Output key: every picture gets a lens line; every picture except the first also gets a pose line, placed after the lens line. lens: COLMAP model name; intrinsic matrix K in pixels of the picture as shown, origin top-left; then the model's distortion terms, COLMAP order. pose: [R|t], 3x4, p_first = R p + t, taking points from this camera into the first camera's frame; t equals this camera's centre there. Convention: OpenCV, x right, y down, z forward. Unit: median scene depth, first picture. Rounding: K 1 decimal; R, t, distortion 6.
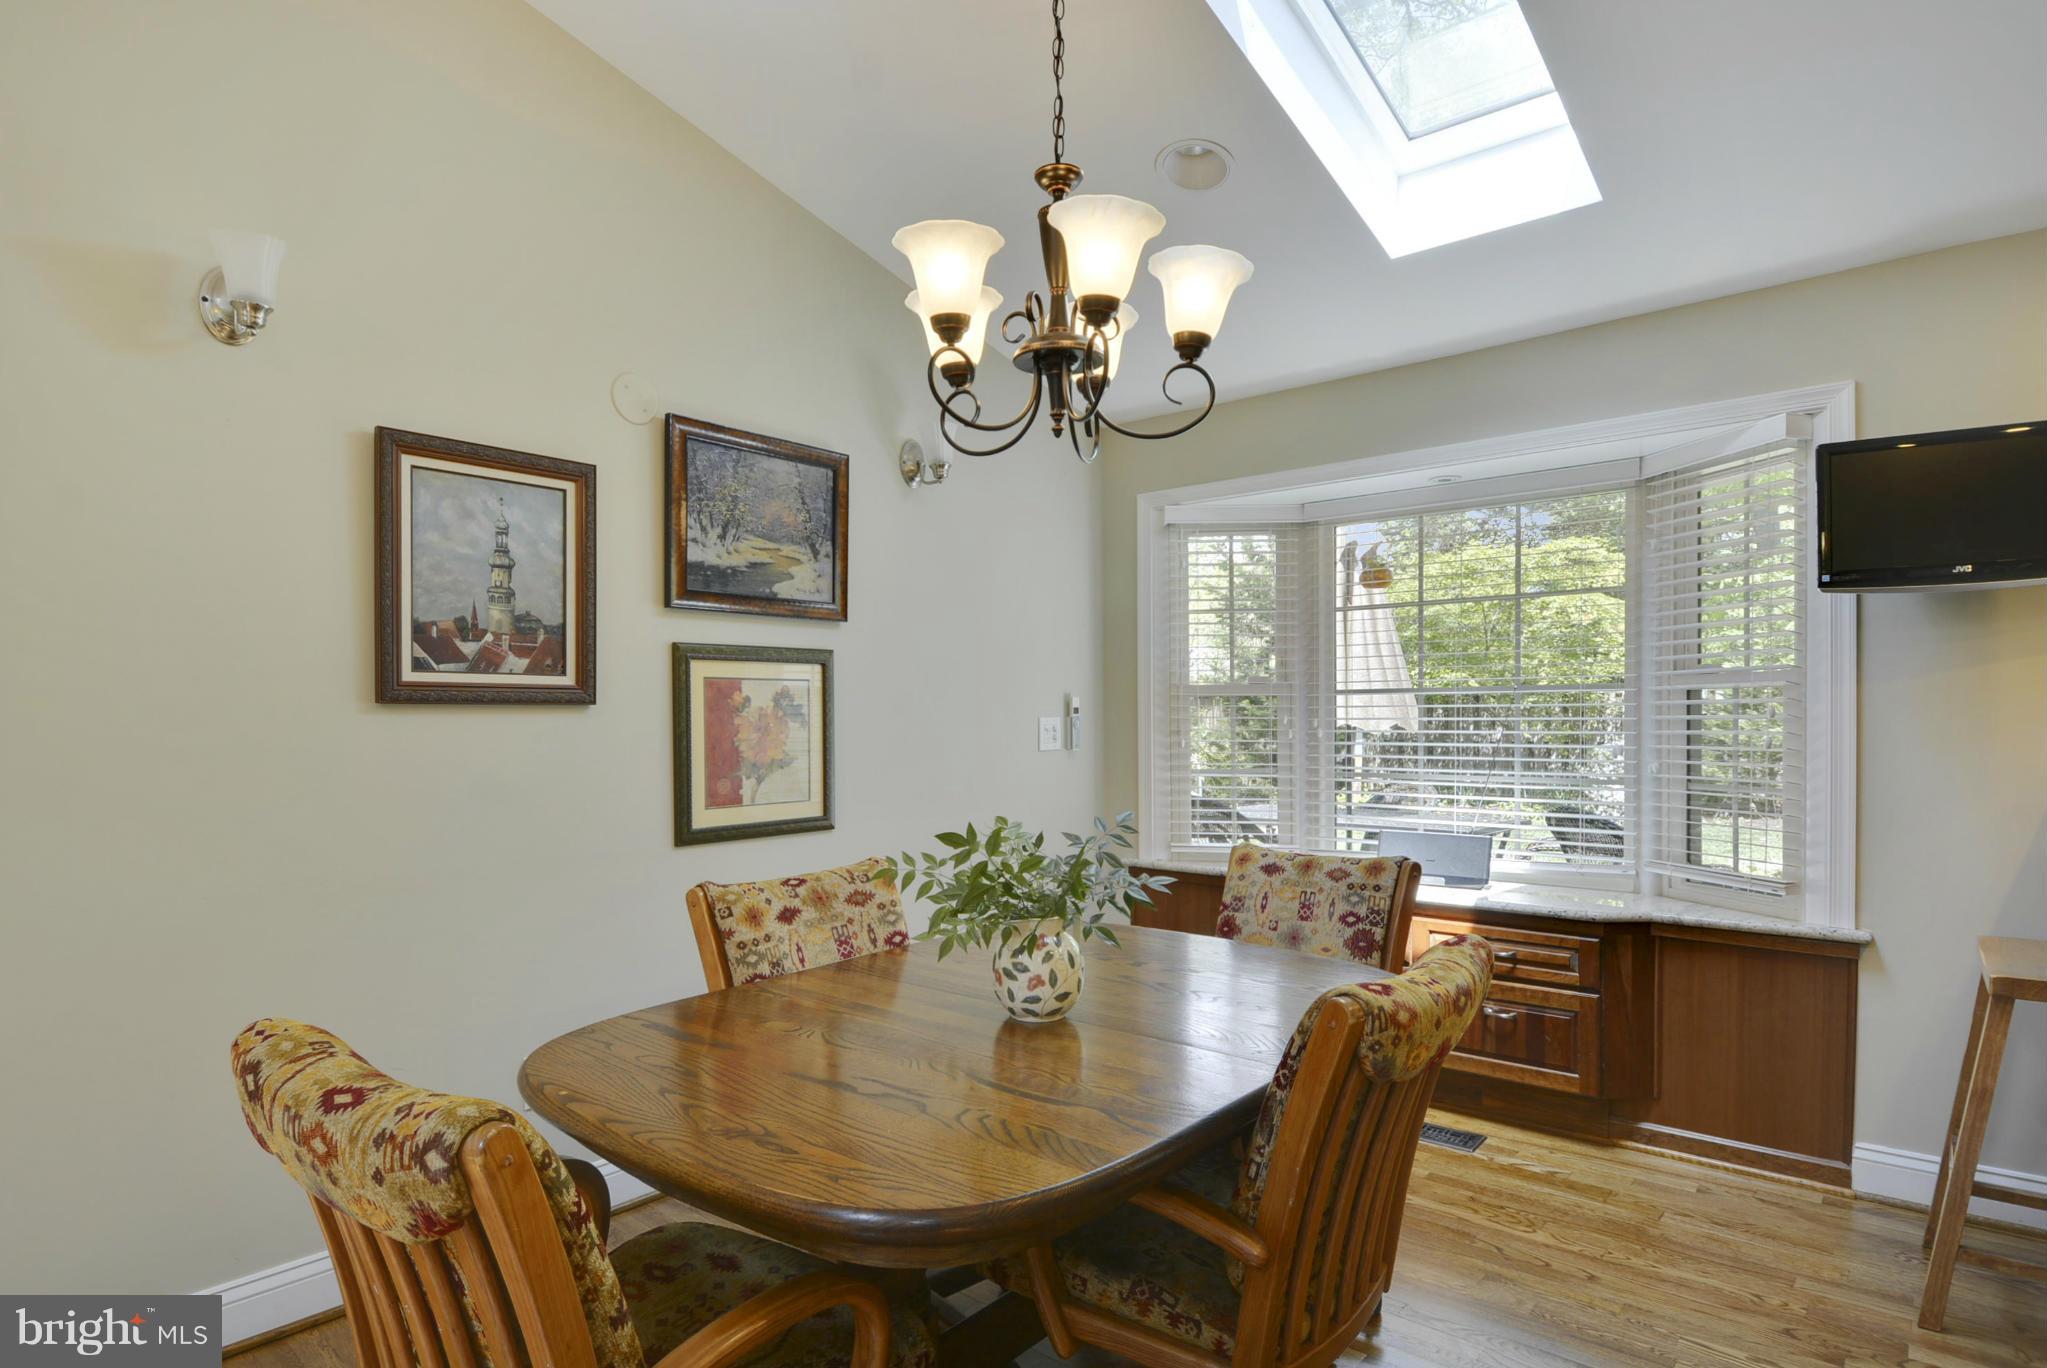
lens RADIAL K [[1108.8, 0, 1024.7], [0, 1108.8, 715.6], [0, 0, 1]] dist [-0.000042, -0.020849]
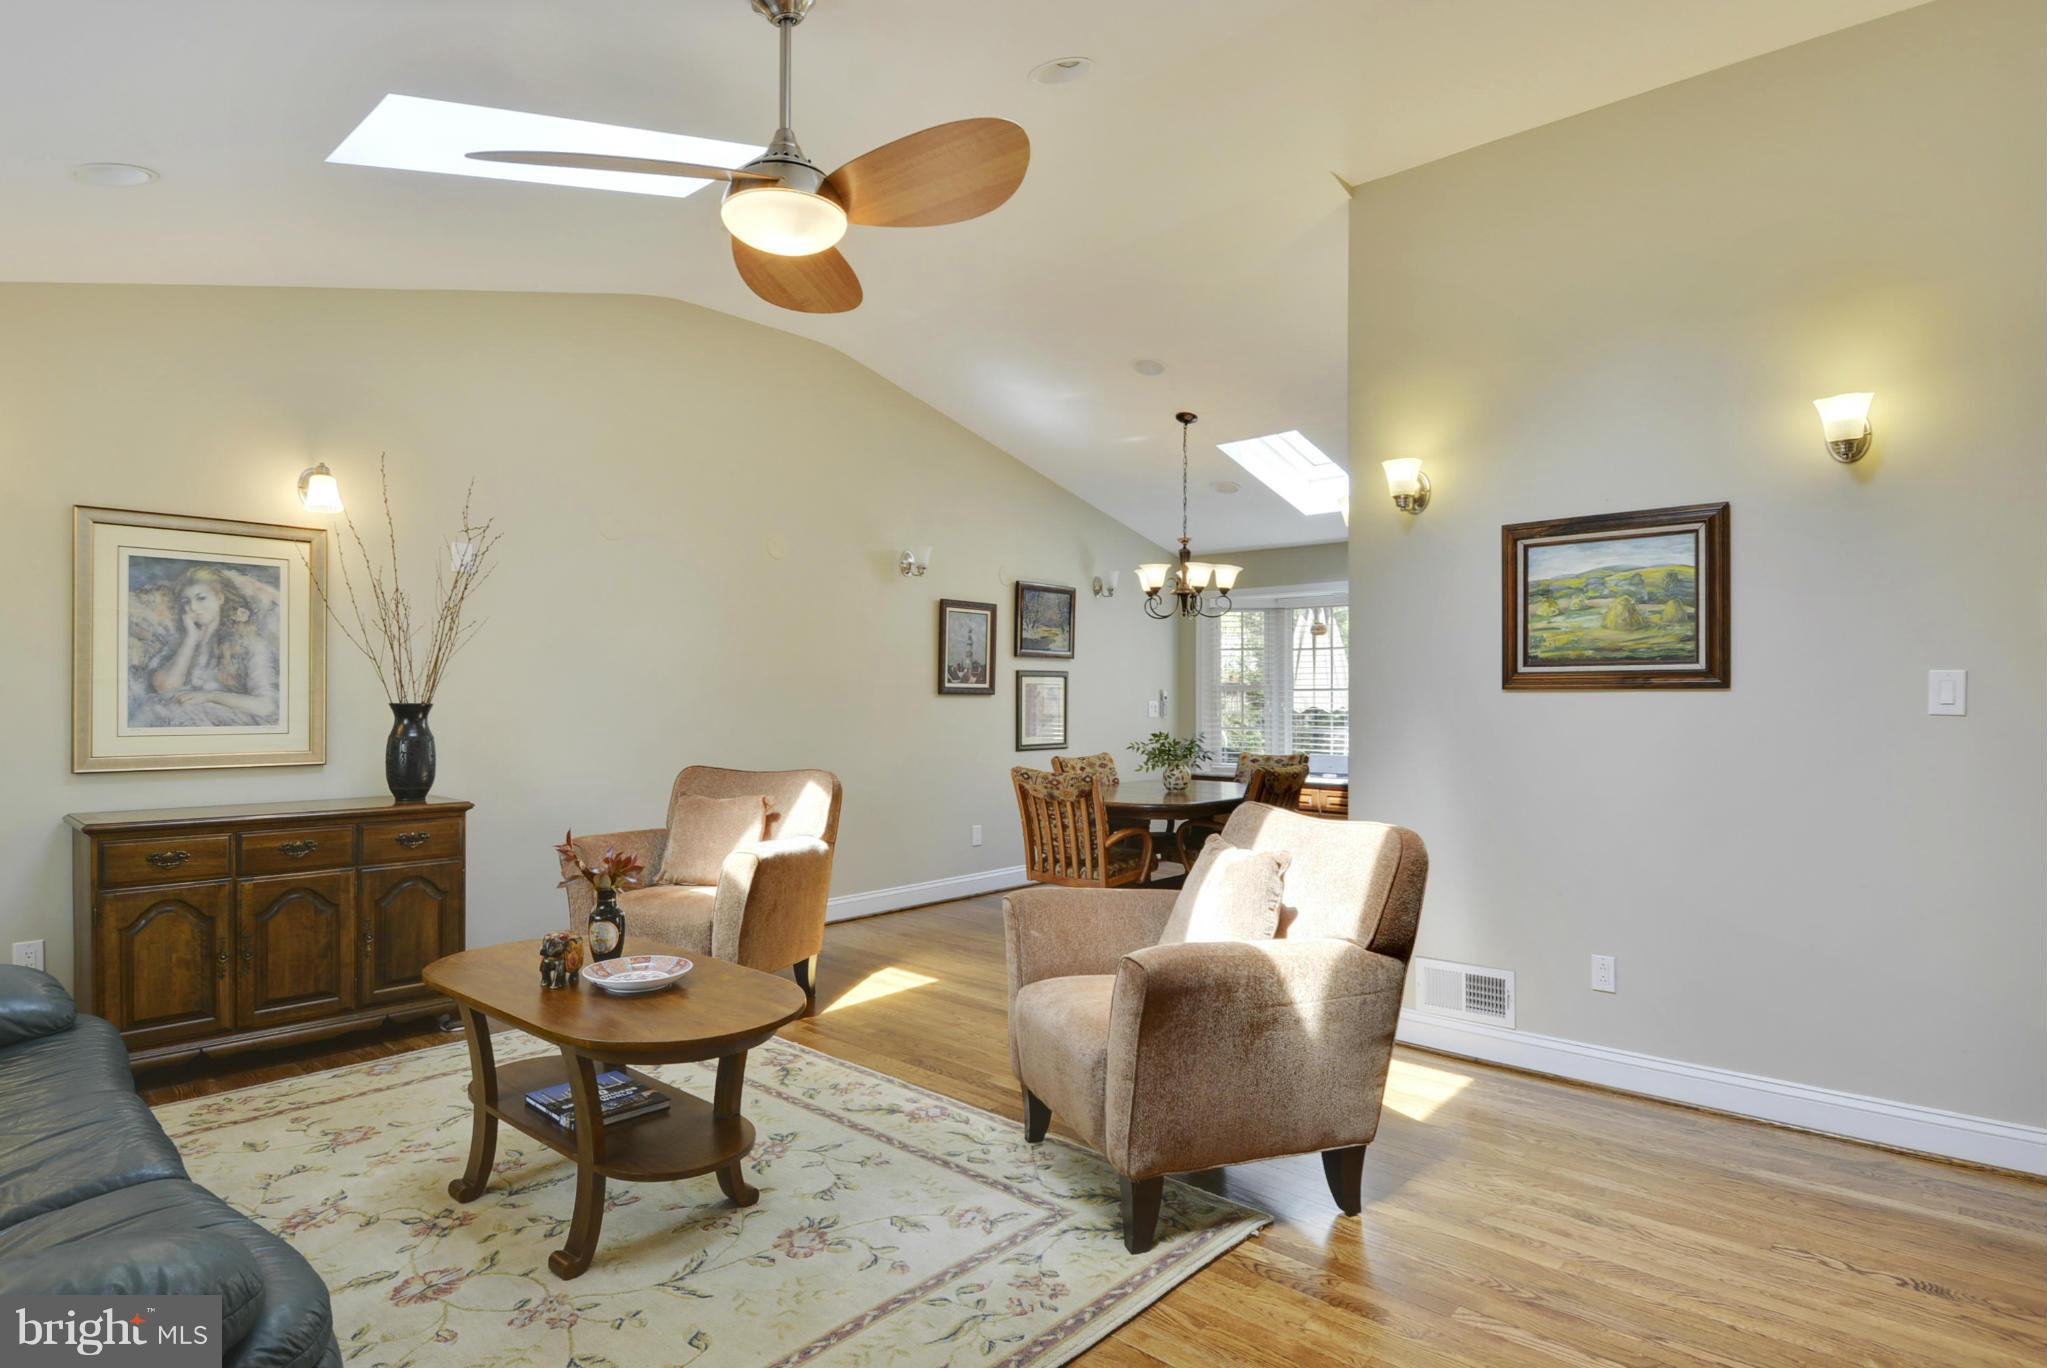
lens RADIAL K [[1094.2, 0, 1023.5], [0, 1094.2, 684.0], [0, 0, 1]] dist [-0.001741, -0.001026]
pose [[0.999609, 0.006384, -0.027212, -0.251492], [-0.006774, 0.999875, -0.014277, 0.001015], [0.027118, 0.014456, 0.999528, -1.598444]]
